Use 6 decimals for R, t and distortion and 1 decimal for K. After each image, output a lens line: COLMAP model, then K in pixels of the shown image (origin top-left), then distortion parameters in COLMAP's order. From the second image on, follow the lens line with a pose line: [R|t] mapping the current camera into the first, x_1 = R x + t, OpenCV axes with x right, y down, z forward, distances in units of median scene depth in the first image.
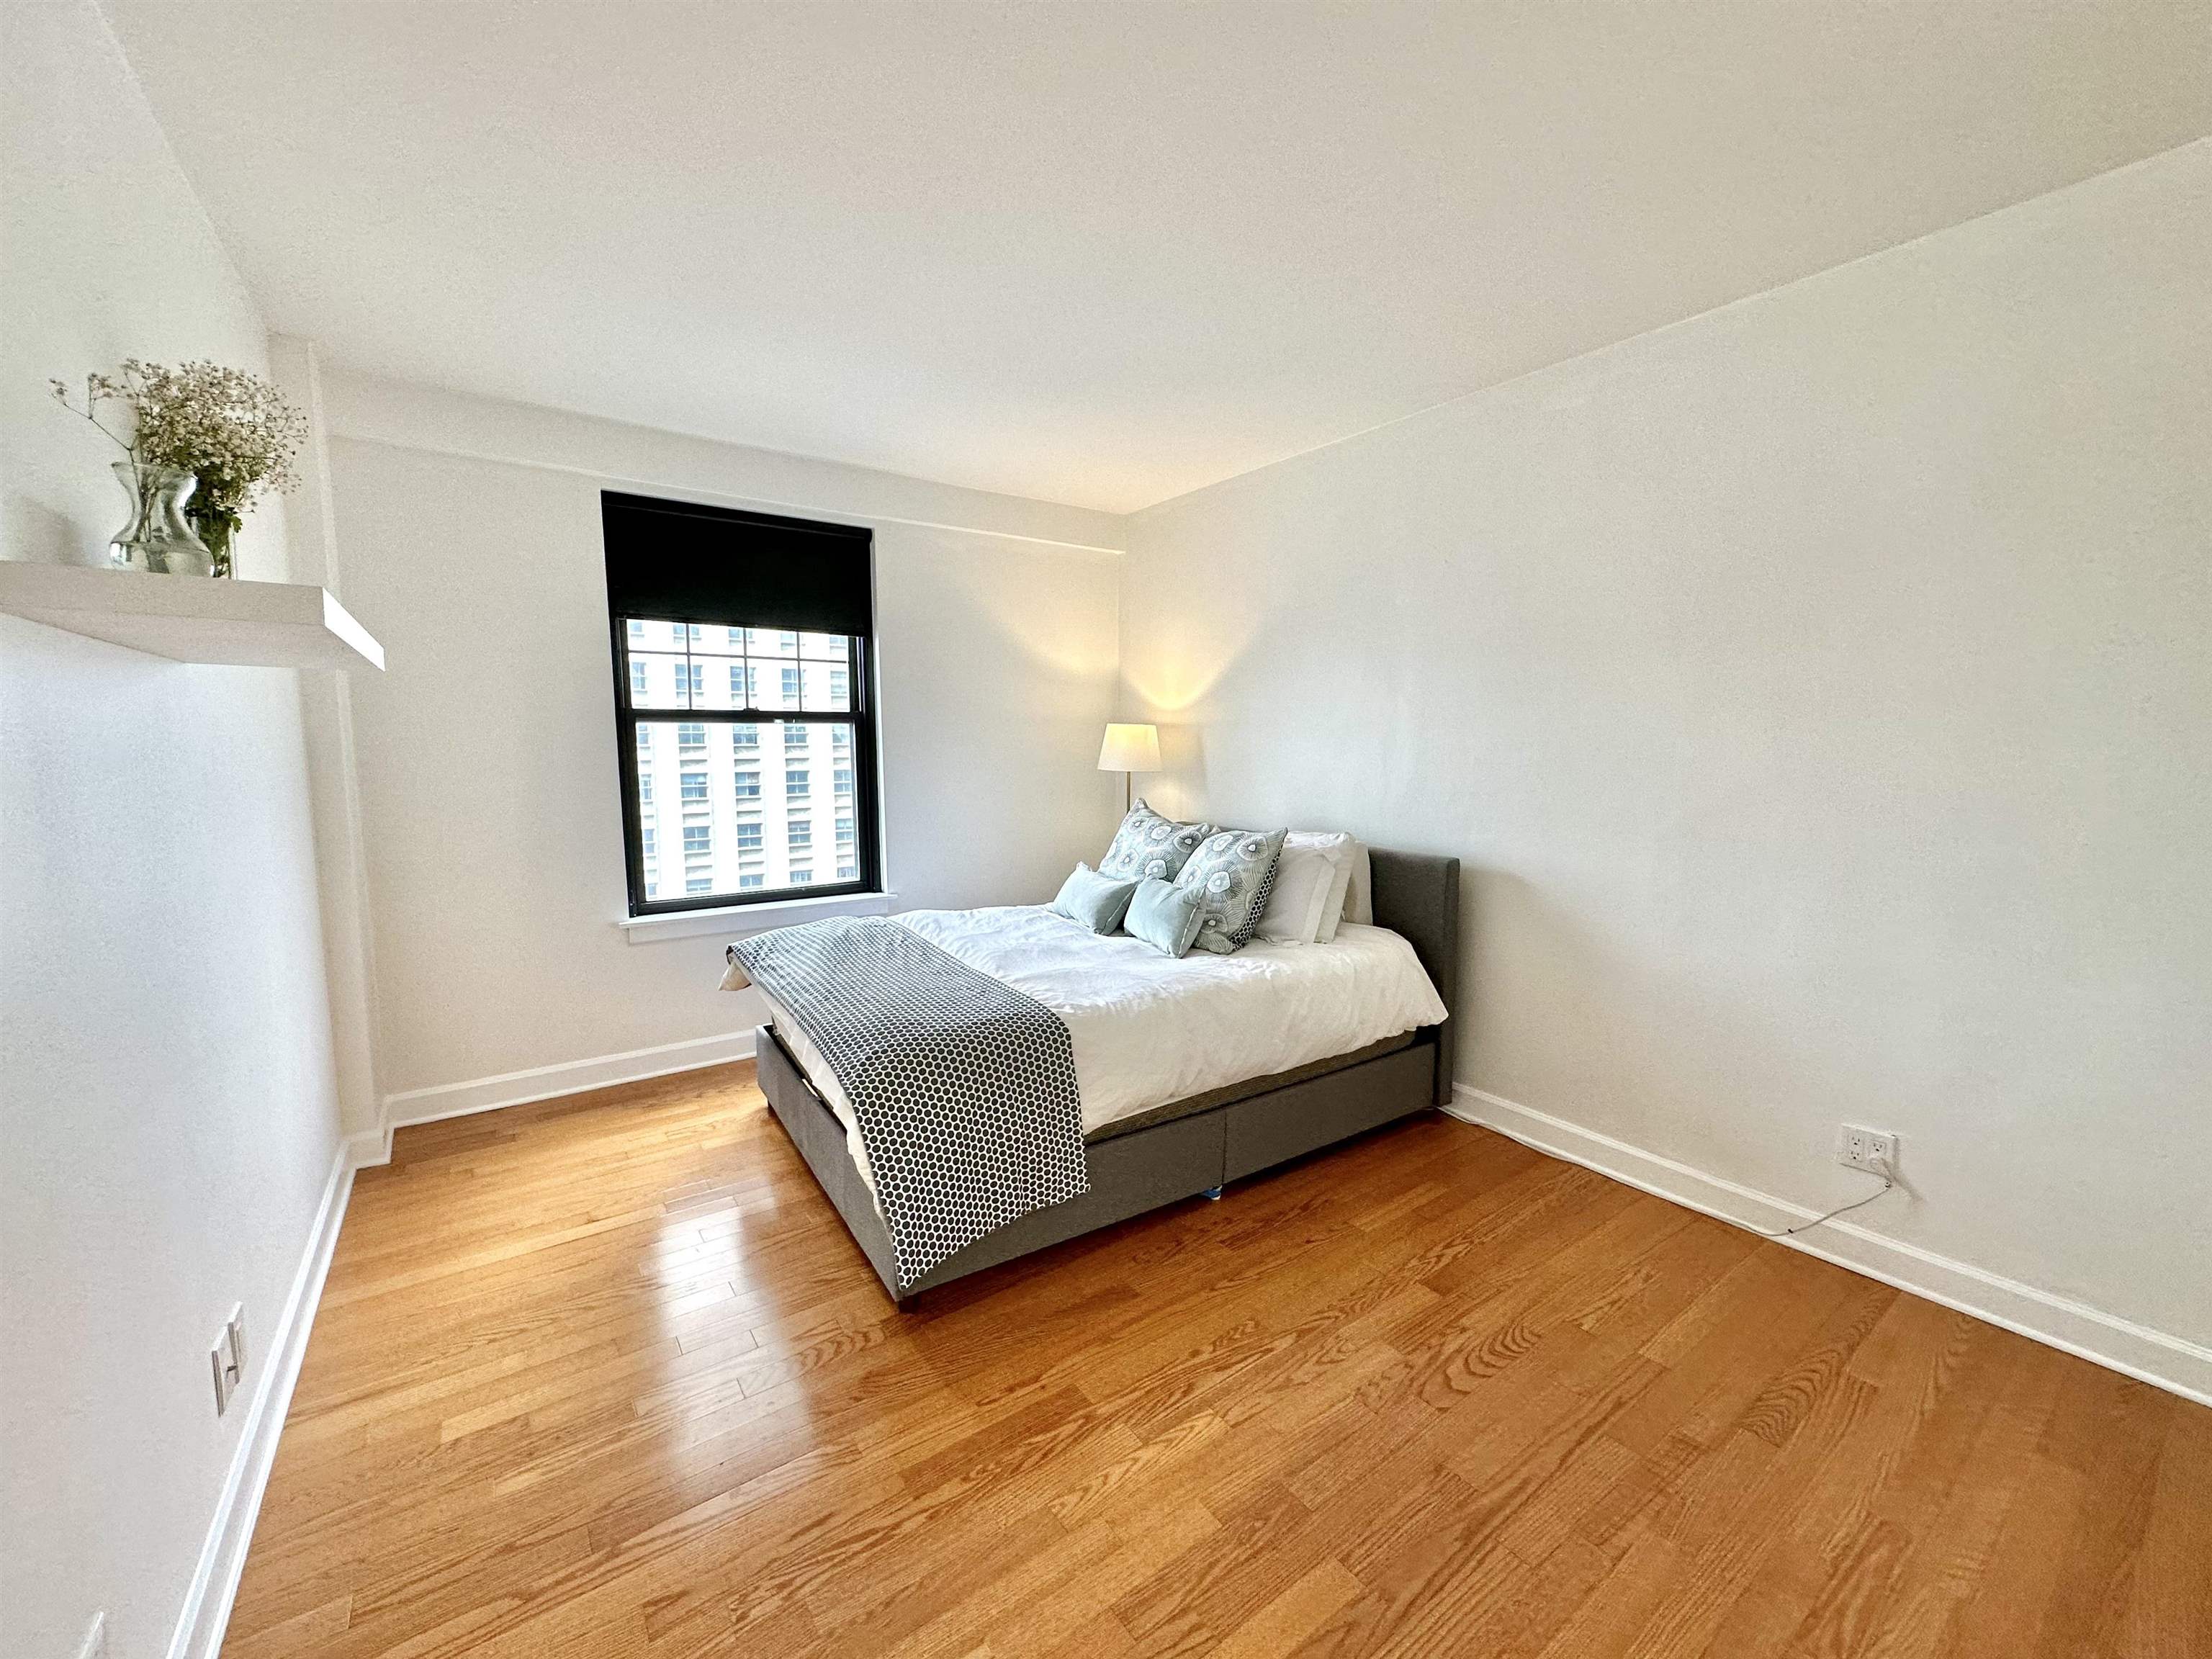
lens RADIAL K [[880.1, 0, 1106.0], [0, 880.1, 829.5], [0, 0, 1]] dist [-0.001181, 0.000215]
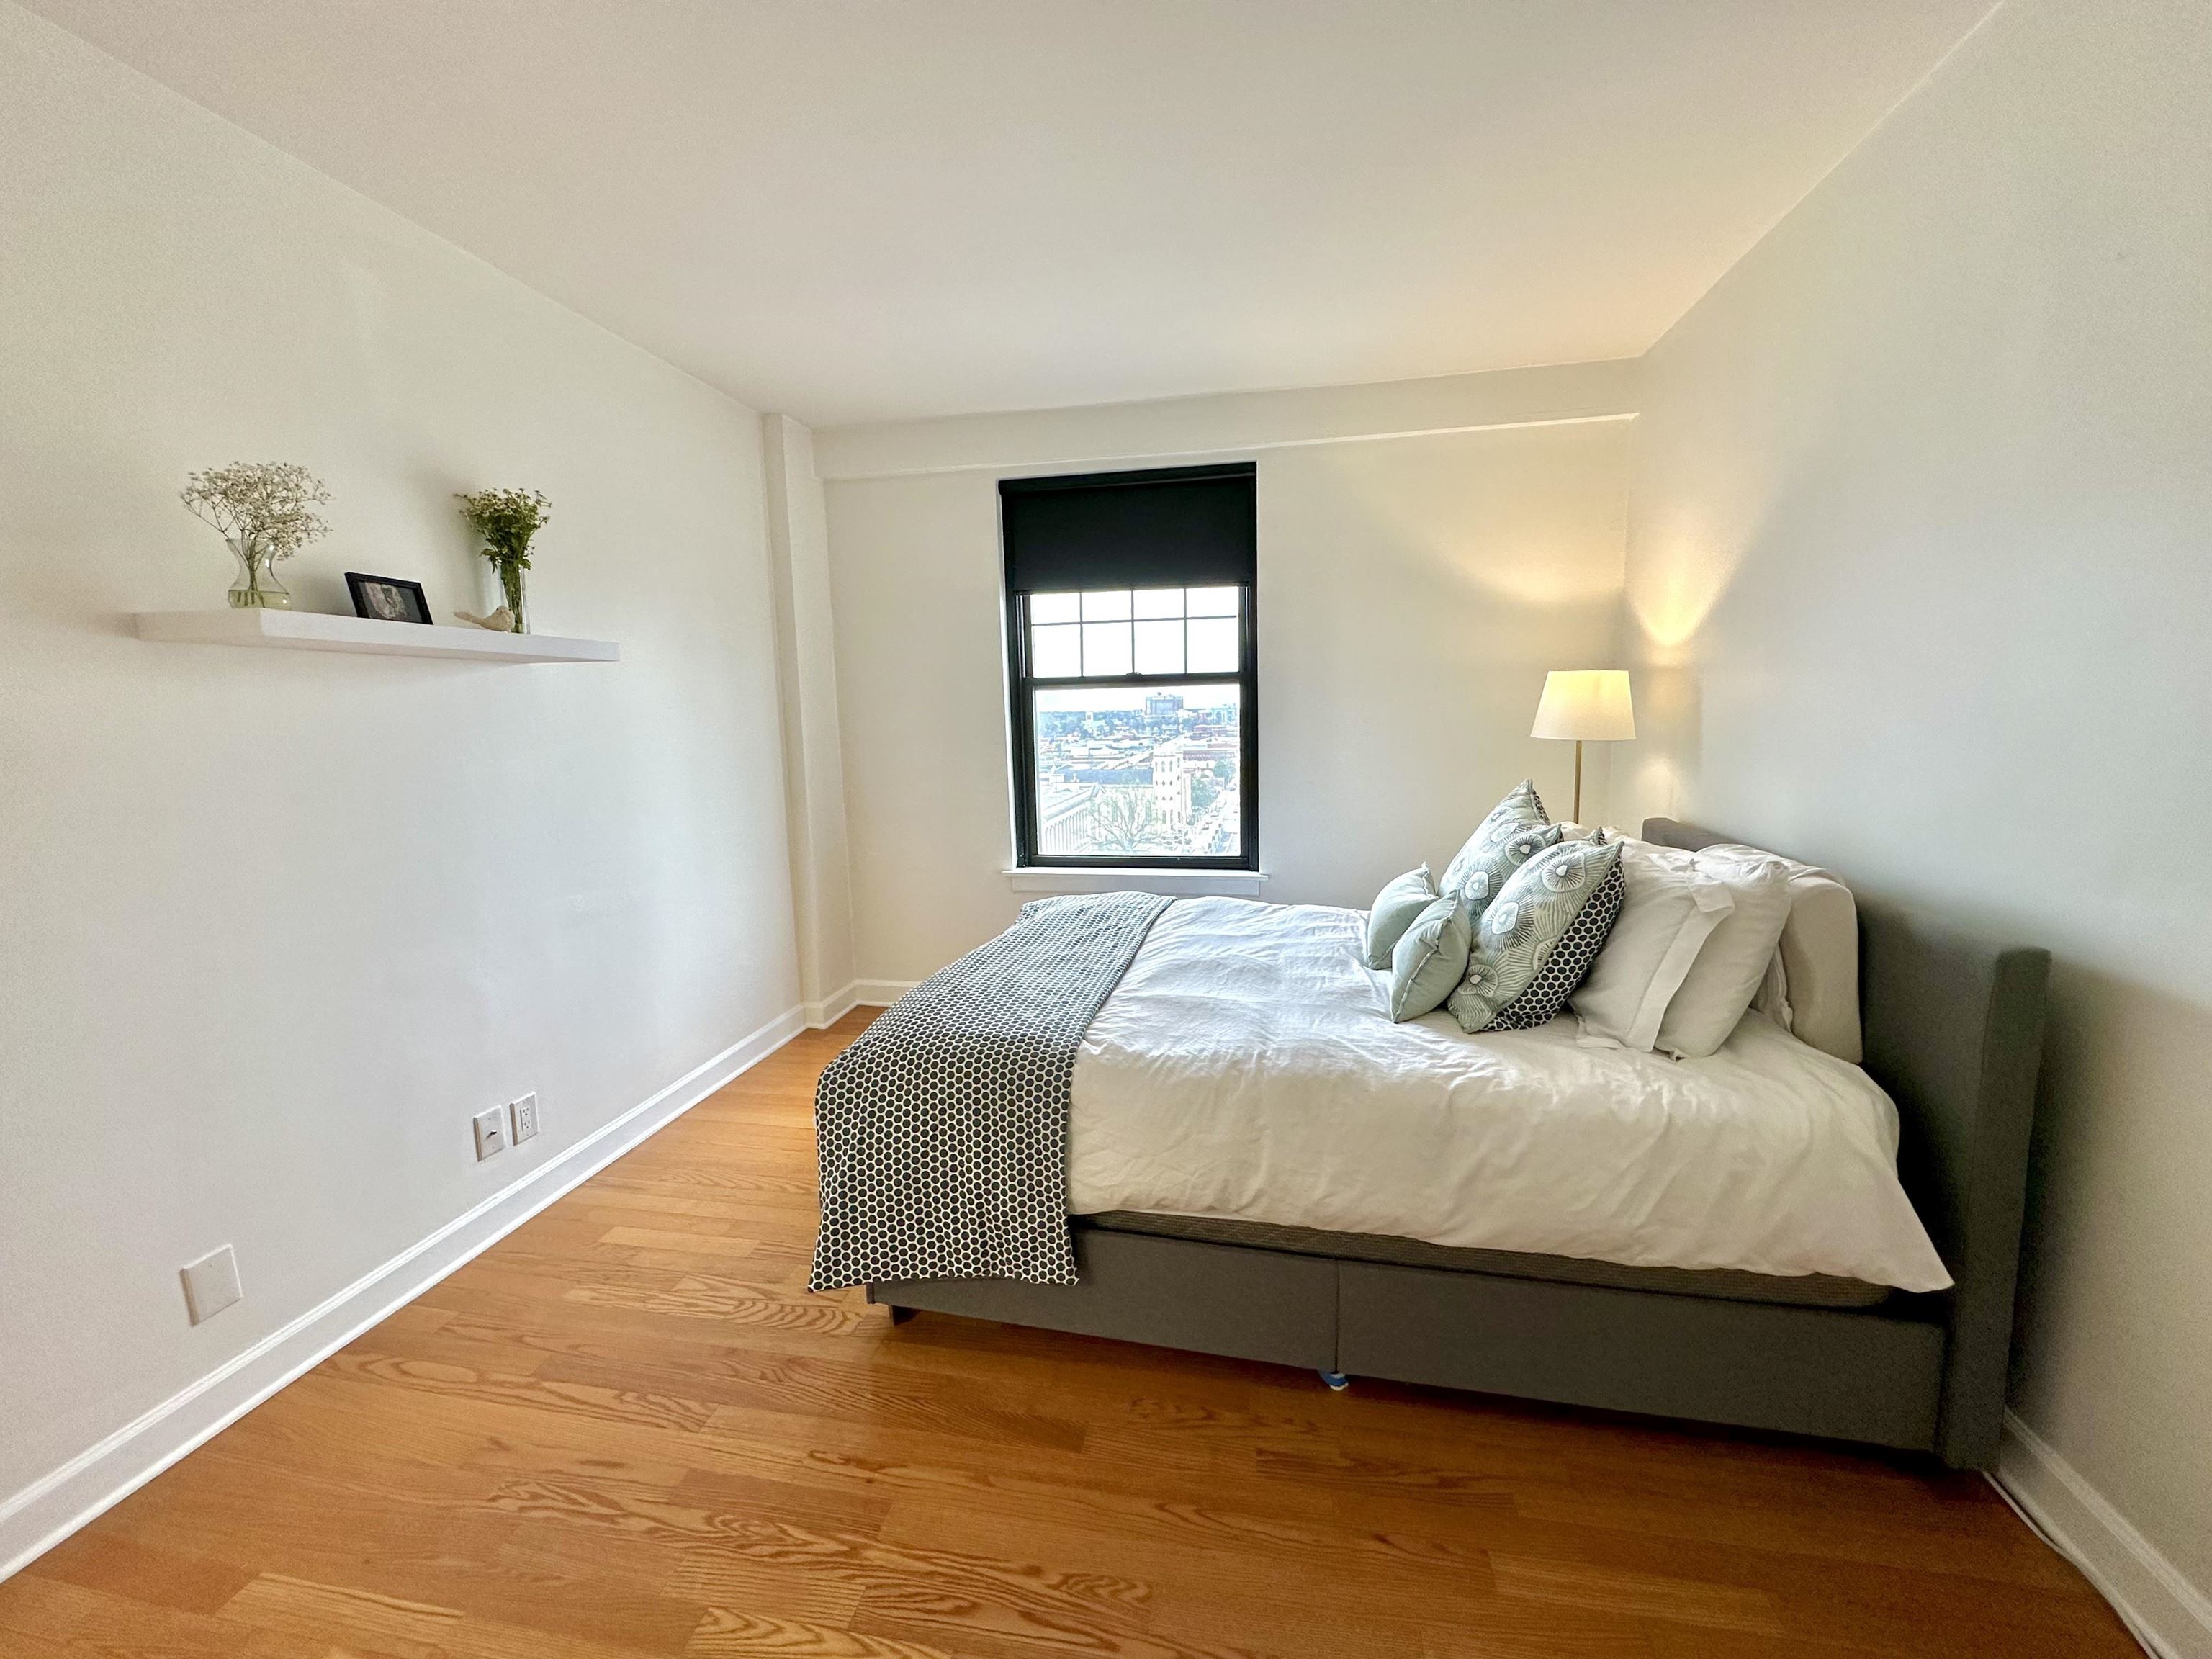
lens RADIAL K [[880.1, 0, 1106.0], [0, 880.1, 829.5], [0, 0, 1]] dist [-0.001181, 0.000215]
pose [[0.687844, 0.084076, -0.720973, 0.411291], [-0.052368, 0.996429, 0.066237, -0.033023], [0.723967, -0.007805, 0.689790, 0.383024]]
